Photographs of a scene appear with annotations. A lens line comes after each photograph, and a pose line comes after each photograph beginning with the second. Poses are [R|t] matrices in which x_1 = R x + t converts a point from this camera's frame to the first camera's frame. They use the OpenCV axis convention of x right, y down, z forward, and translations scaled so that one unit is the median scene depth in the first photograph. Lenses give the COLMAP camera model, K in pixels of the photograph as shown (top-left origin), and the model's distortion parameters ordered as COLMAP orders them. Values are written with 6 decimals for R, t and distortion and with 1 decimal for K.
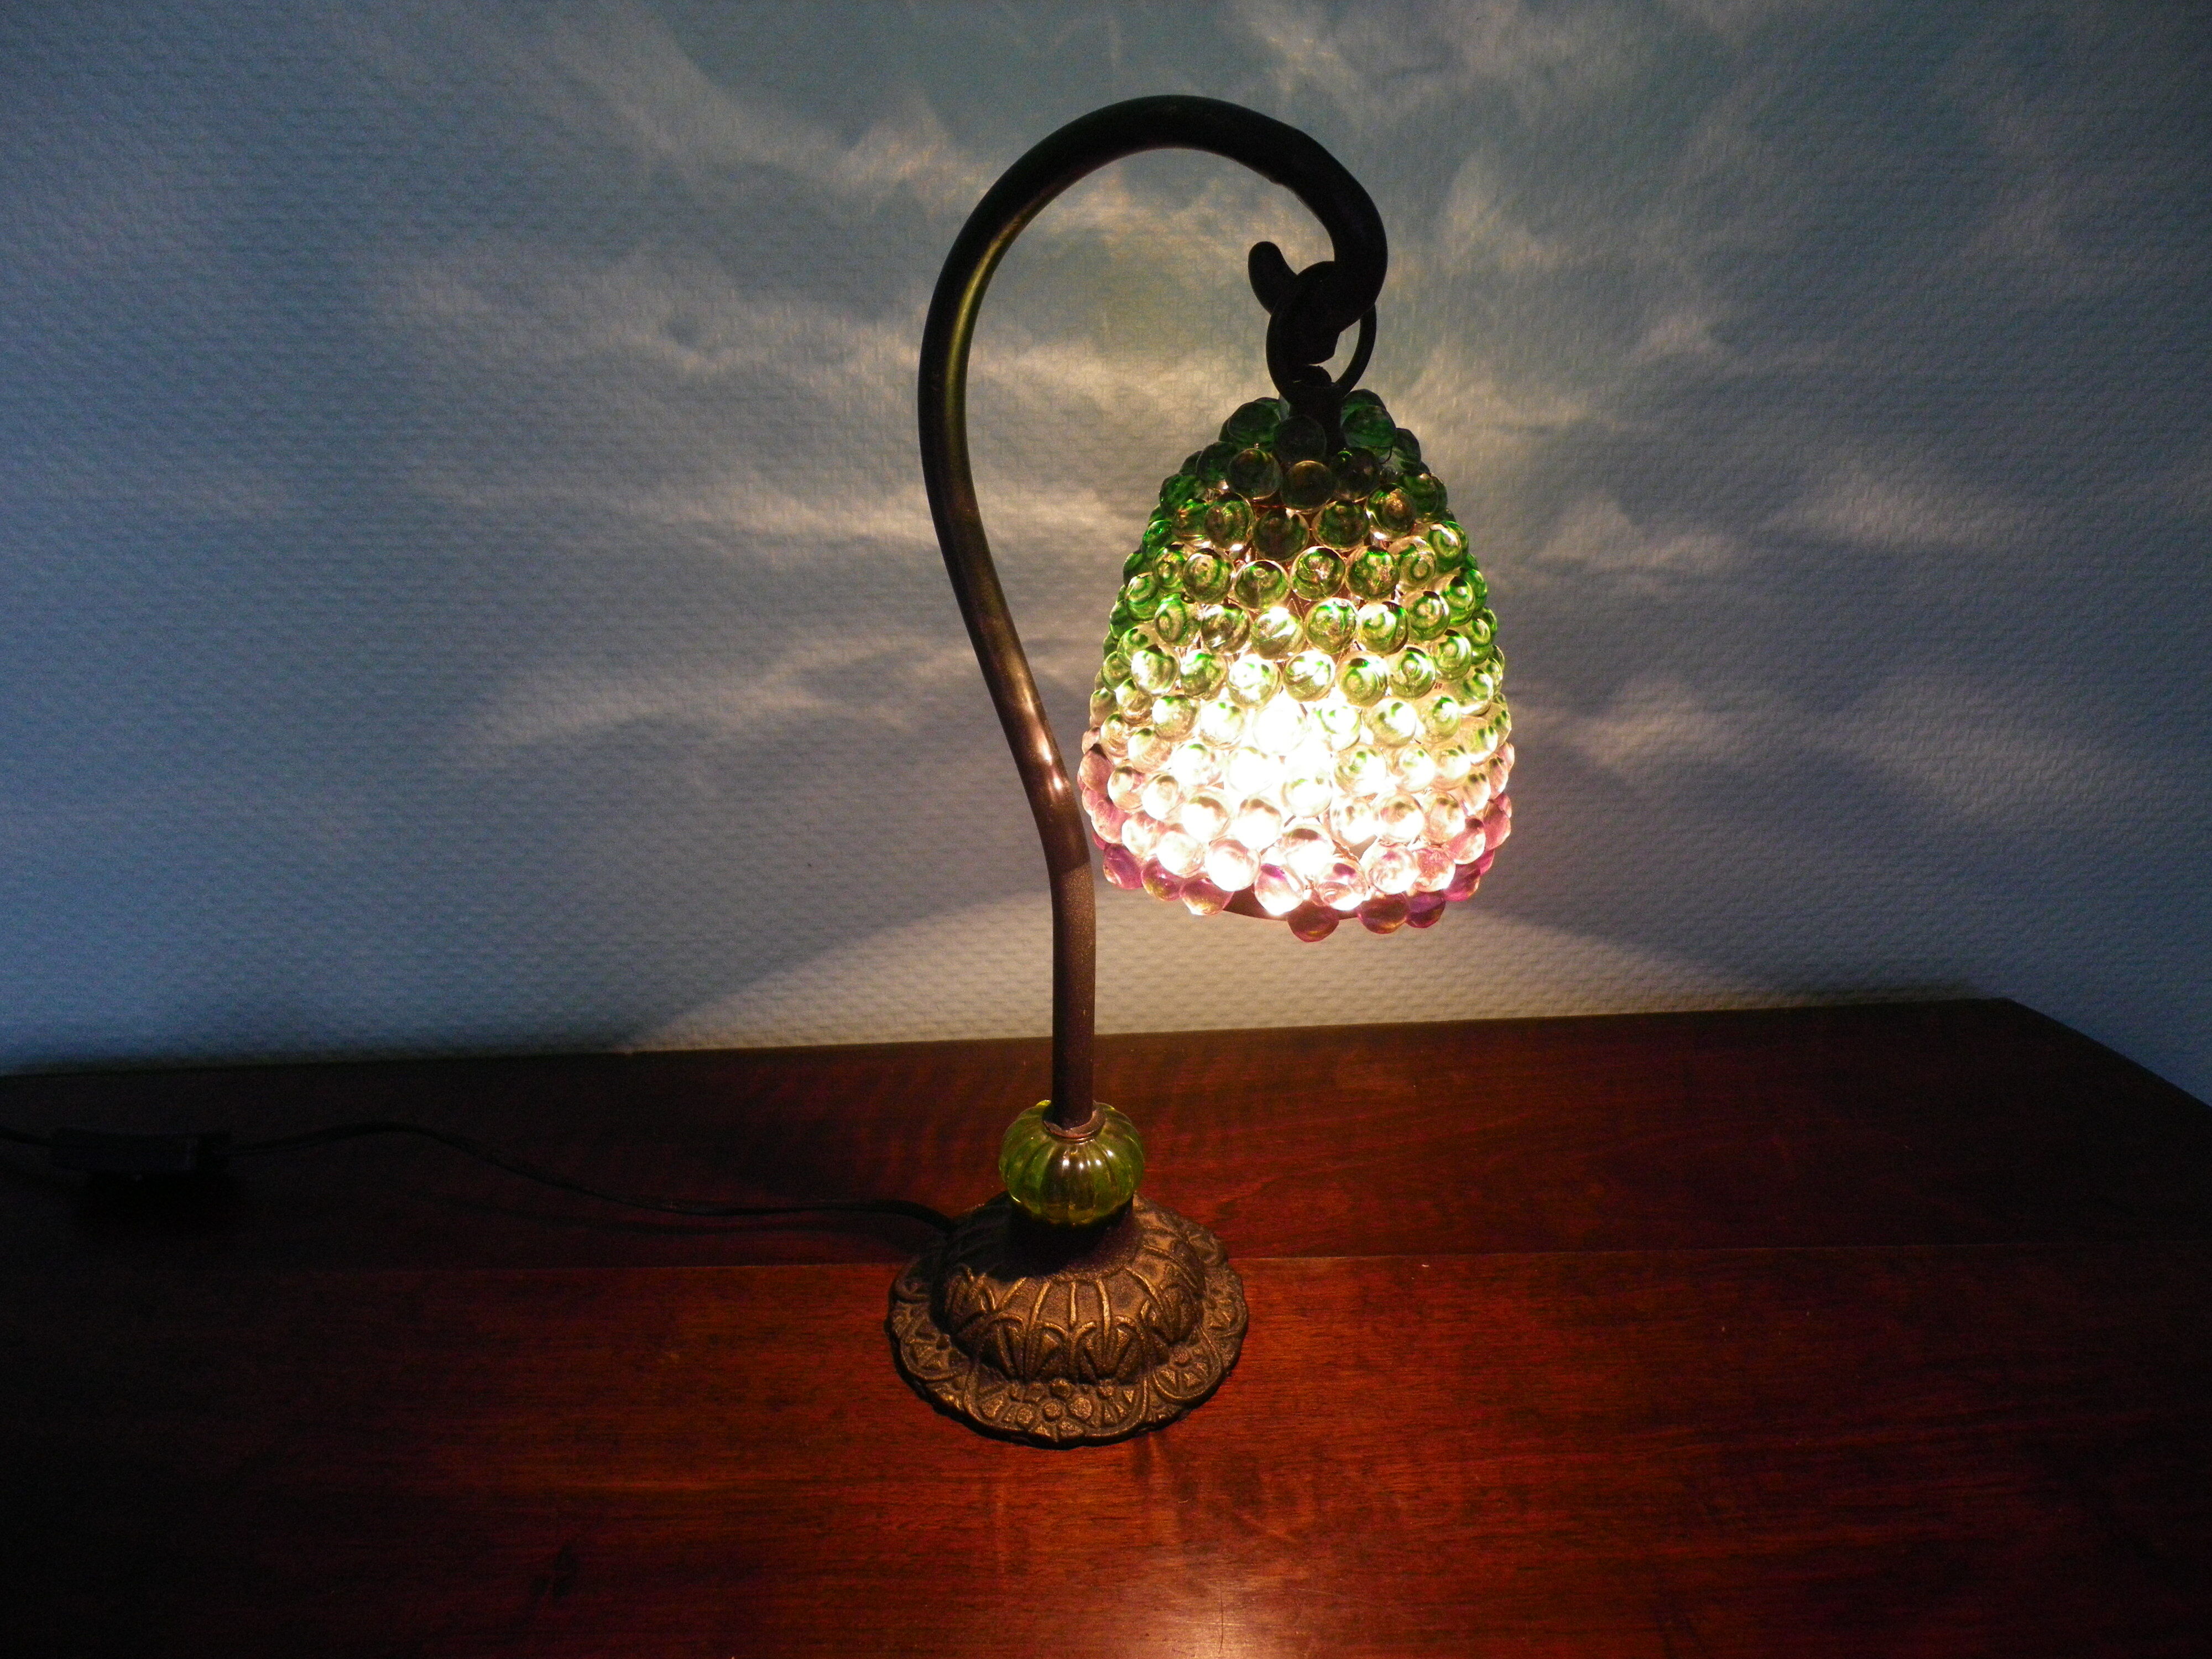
lens RADIAL K [[1709.3, 0, 1109.3], [0, 1709.3, 842.9], [0, 0, 1]] dist [-0.004223, 0.007003]
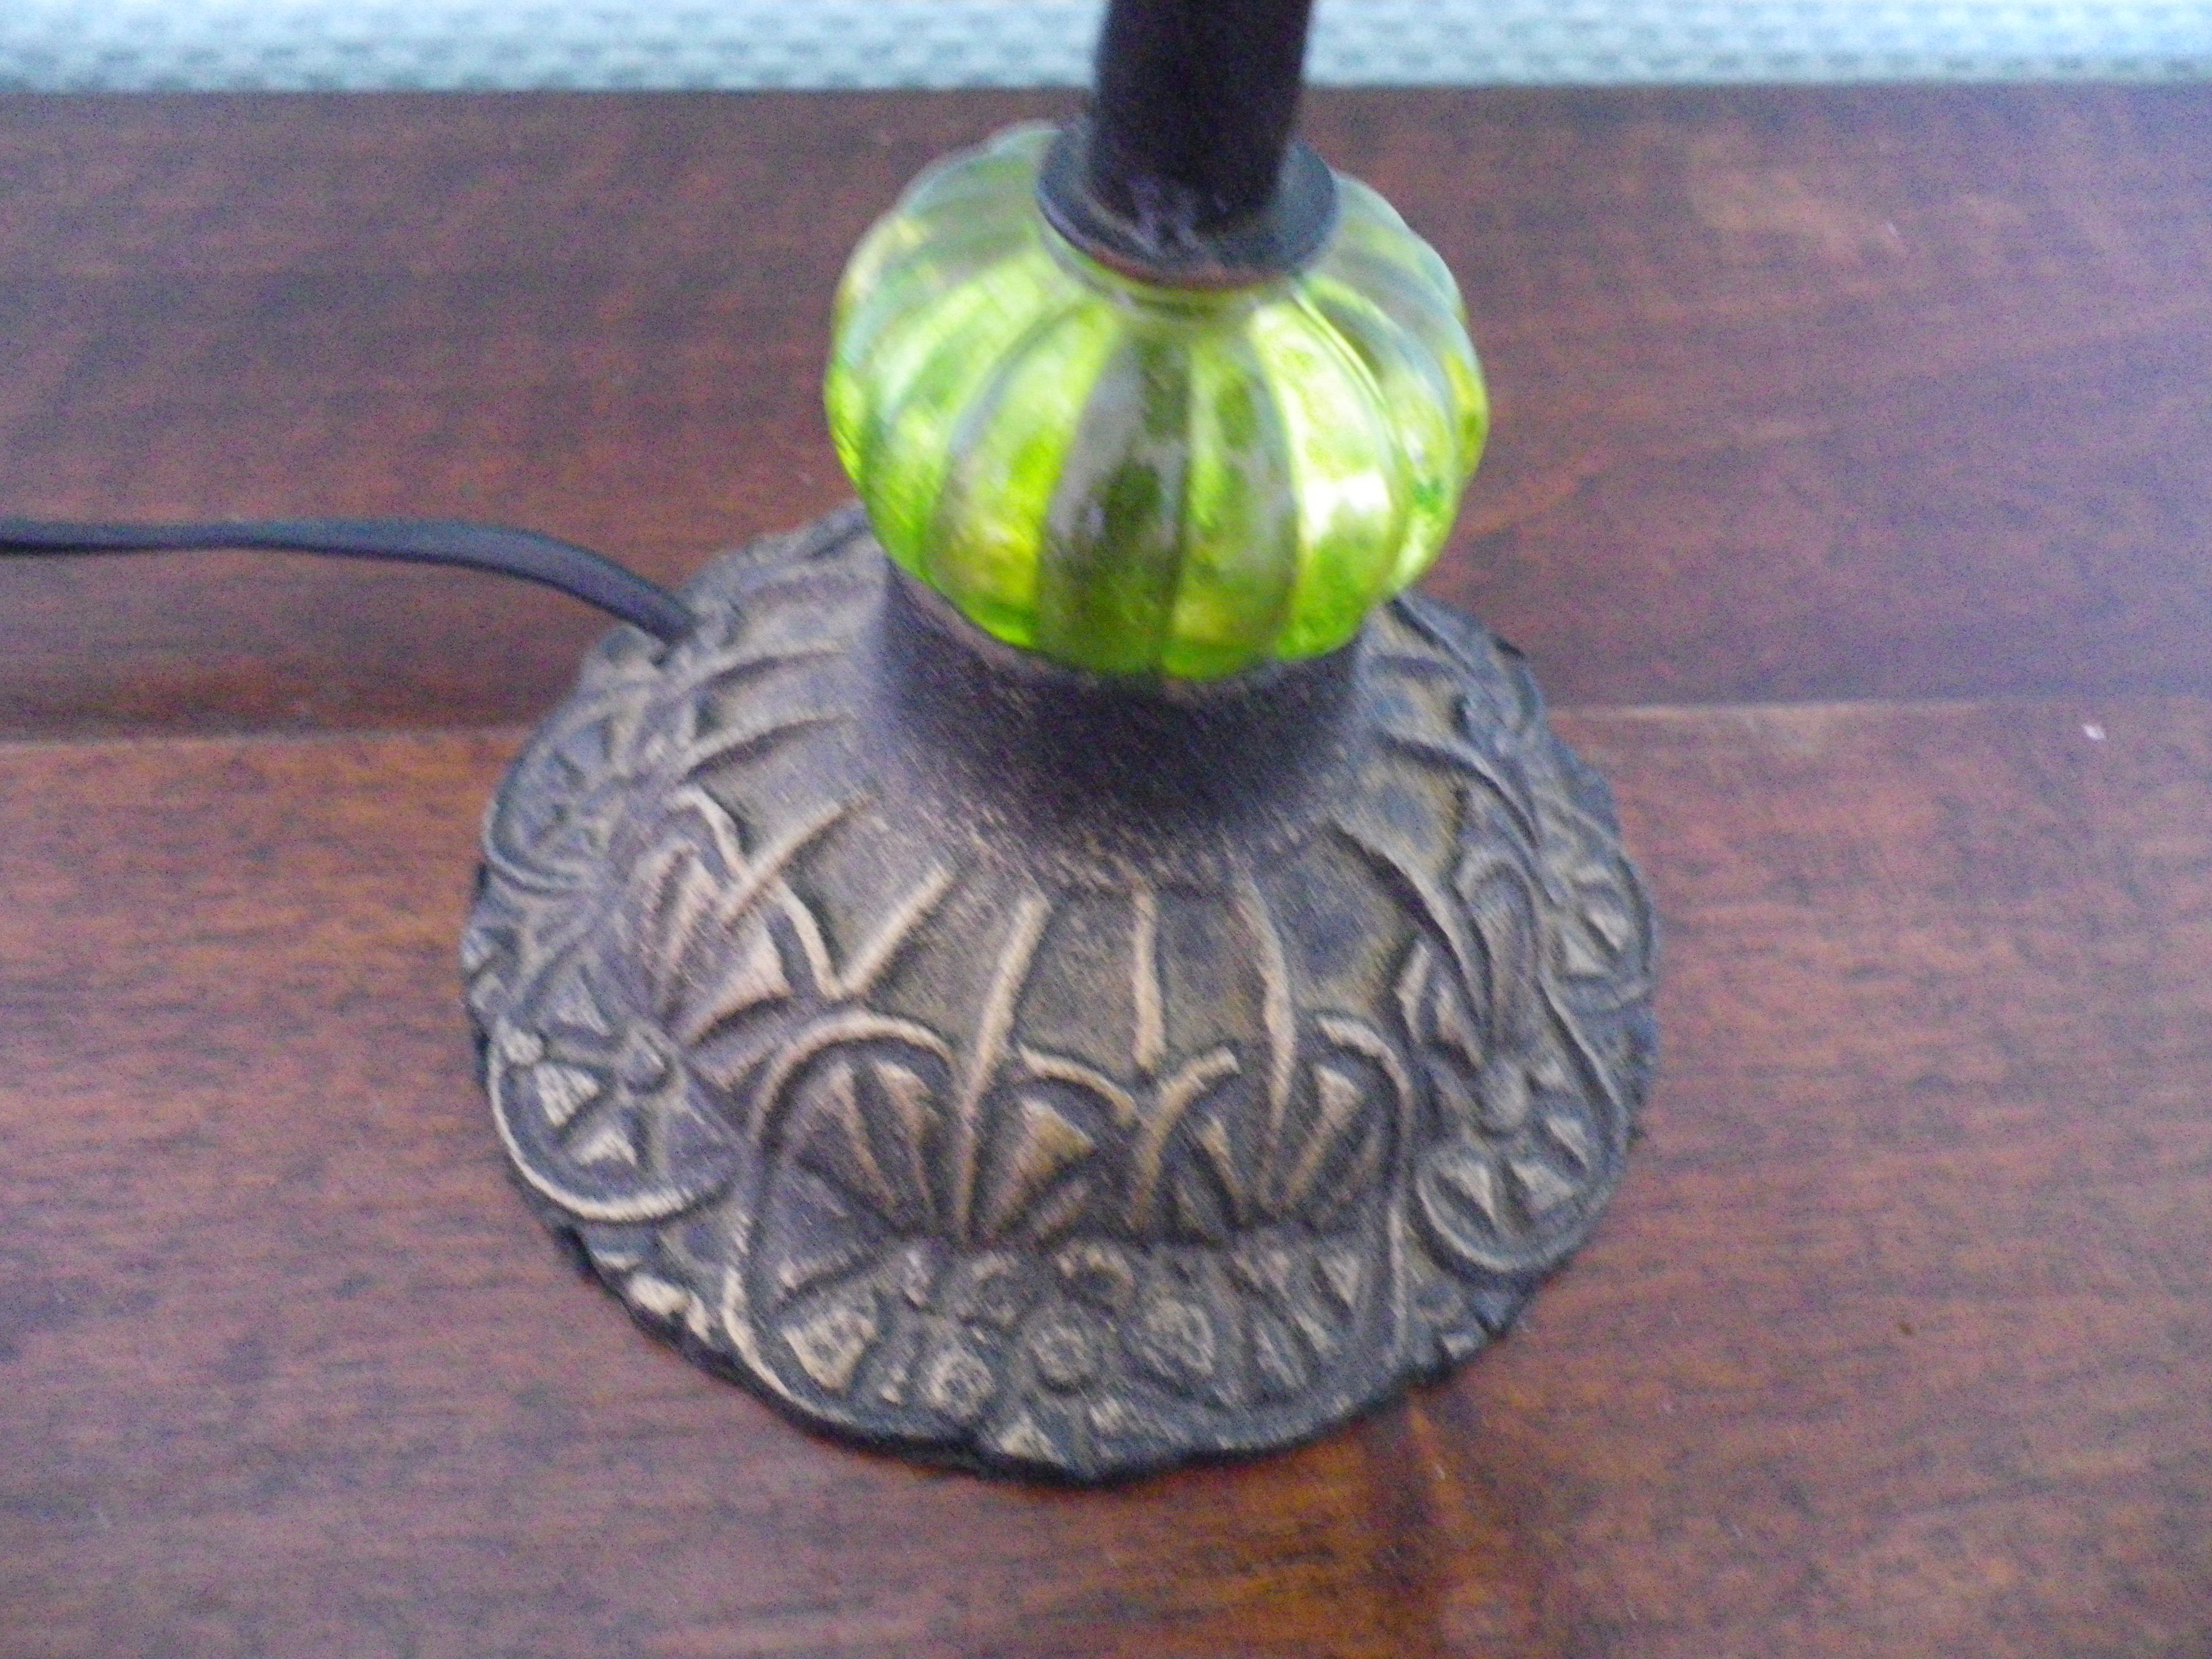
lens RADIAL K [[1709.3, 0, 1109.3], [0, 1709.3, 842.9], [0, 0, 1]] dist [-0.004223, 0.007003]
pose [[0.994786, -0.010938, 0.101400, -0.051302], [-0.032350, 0.909049, 0.415432, 0.145898], [-0.096721, -0.416546, 0.903955, 0.773629]]
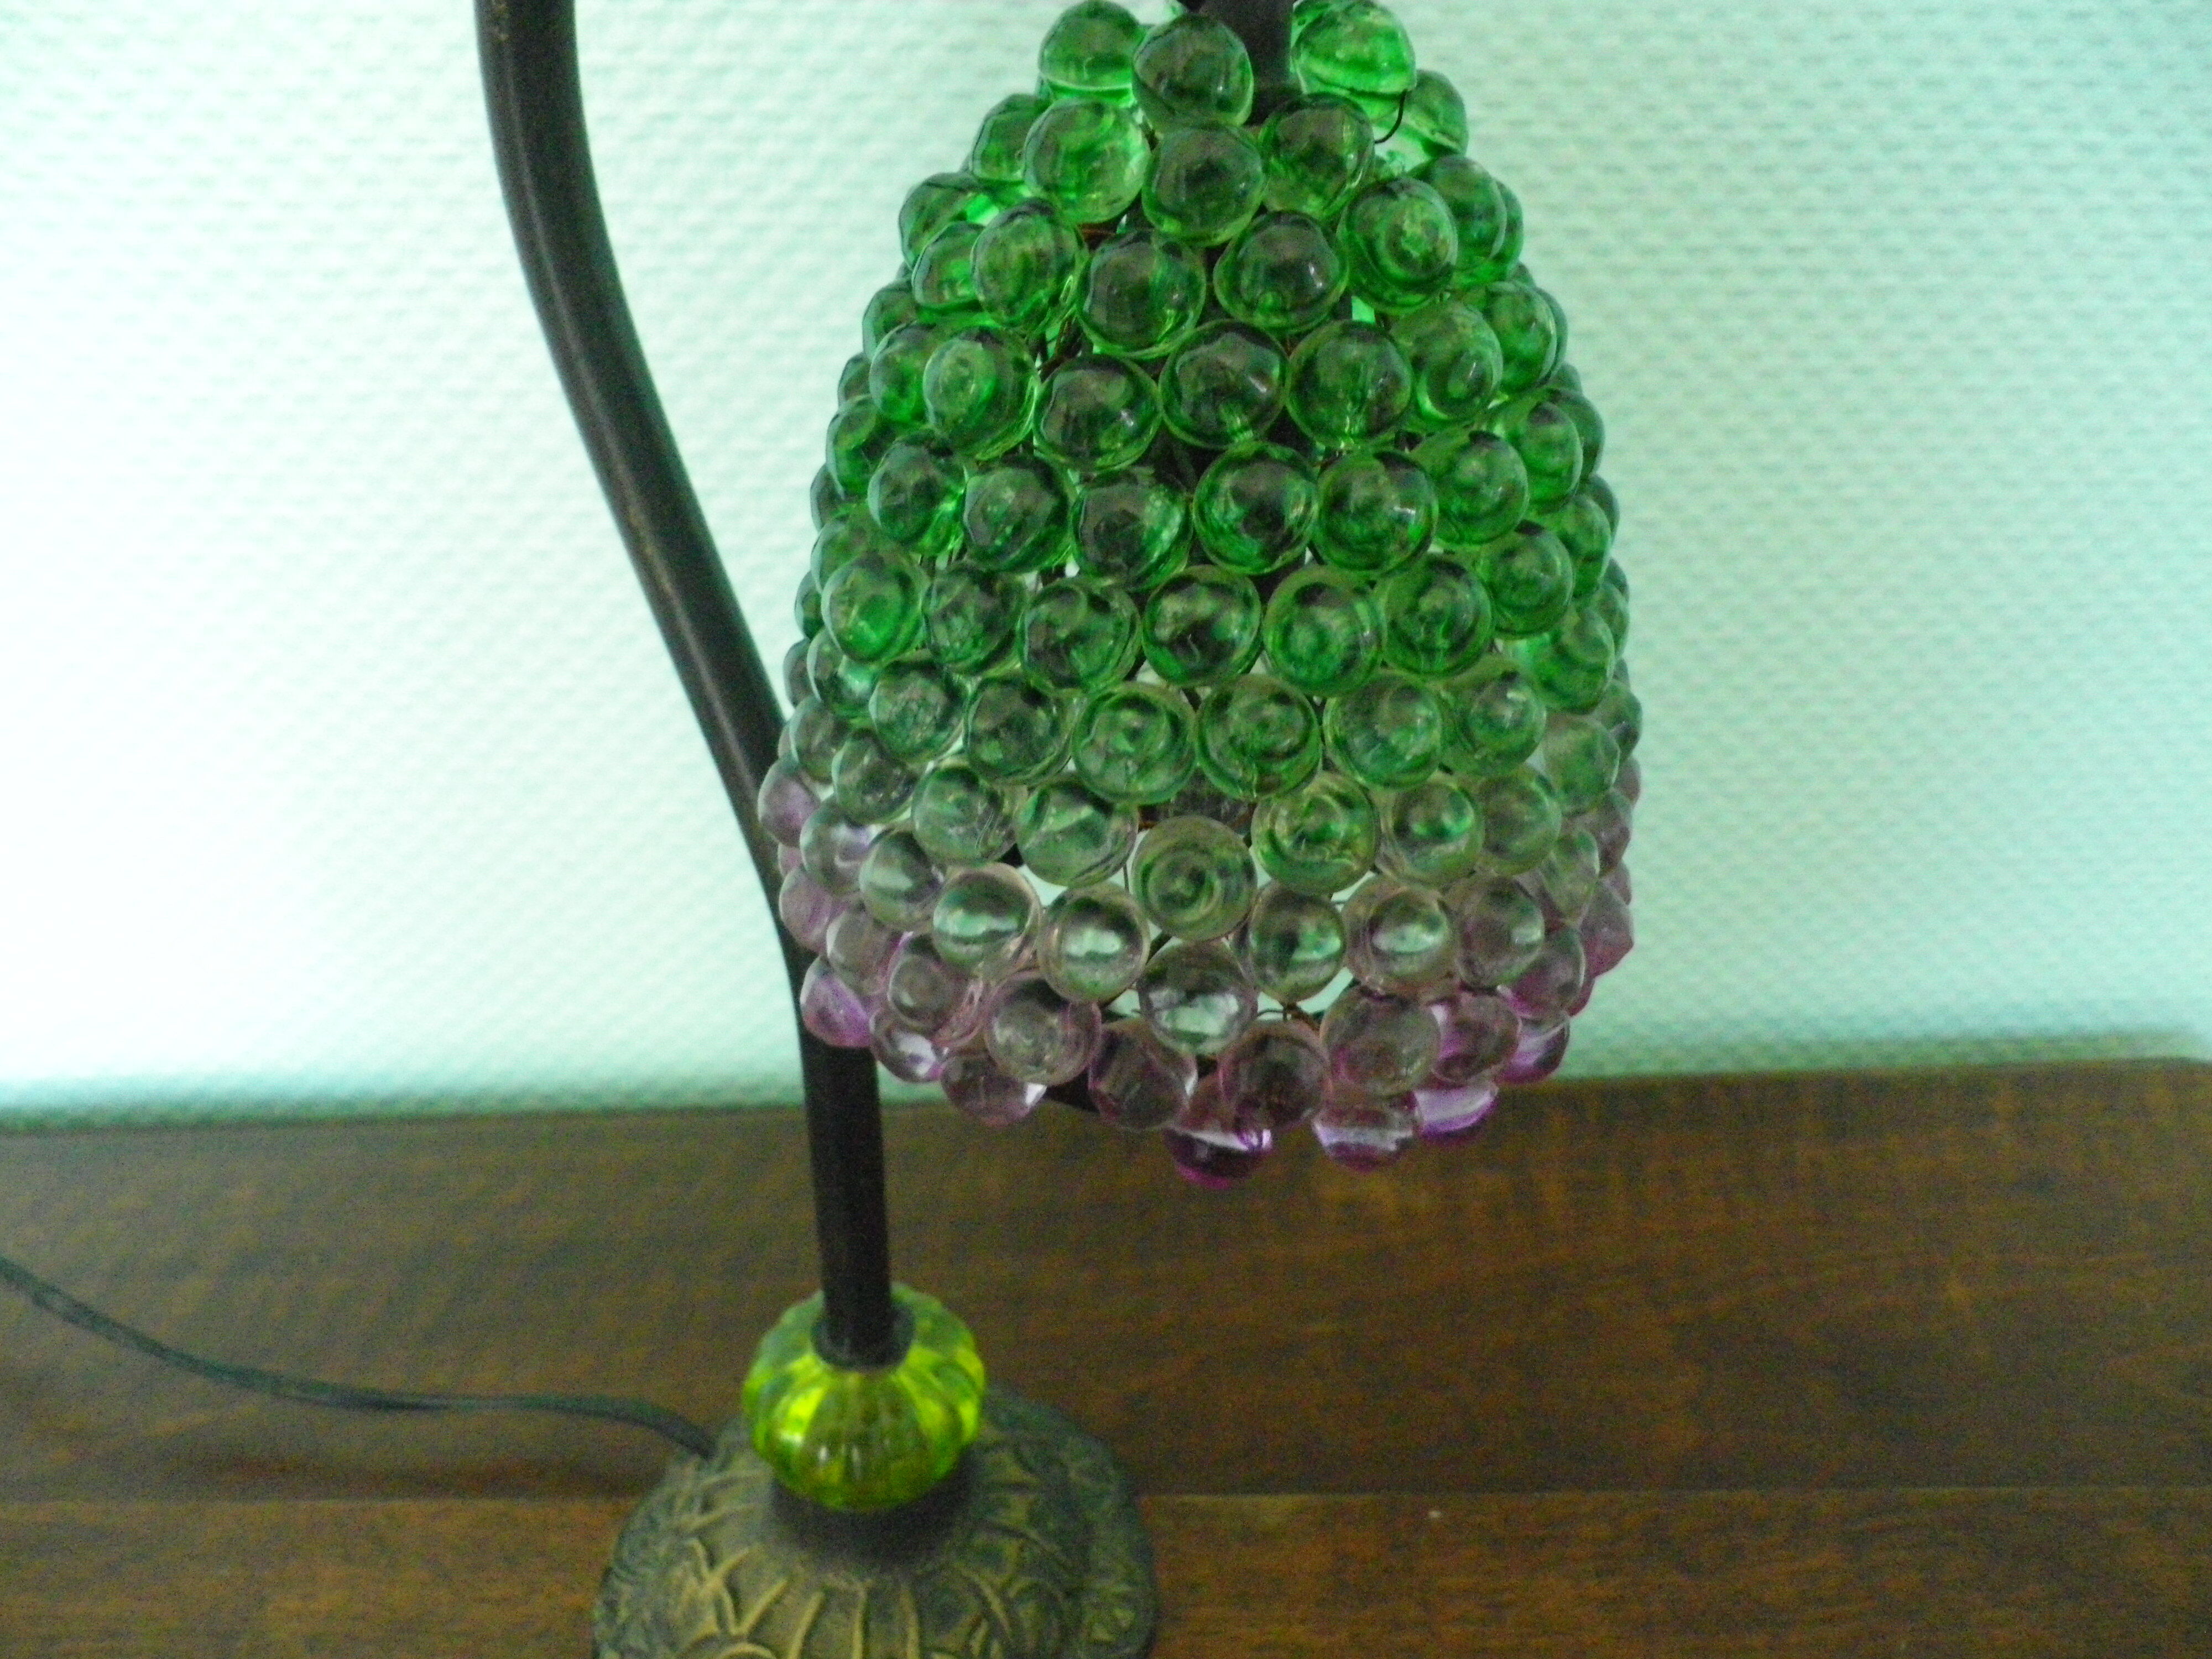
lens RADIAL K [[1709.3, 0, 1109.3], [0, 1709.3, 842.9], [0, 0, 1]] dist [-0.004223, 0.007003]
pose [[0.999905, 0.011640, -0.007343, 0.069102], [-0.011236, 0.998537, 0.052895, -0.045794], [0.007948, -0.052808, 0.998573, 0.398980]]
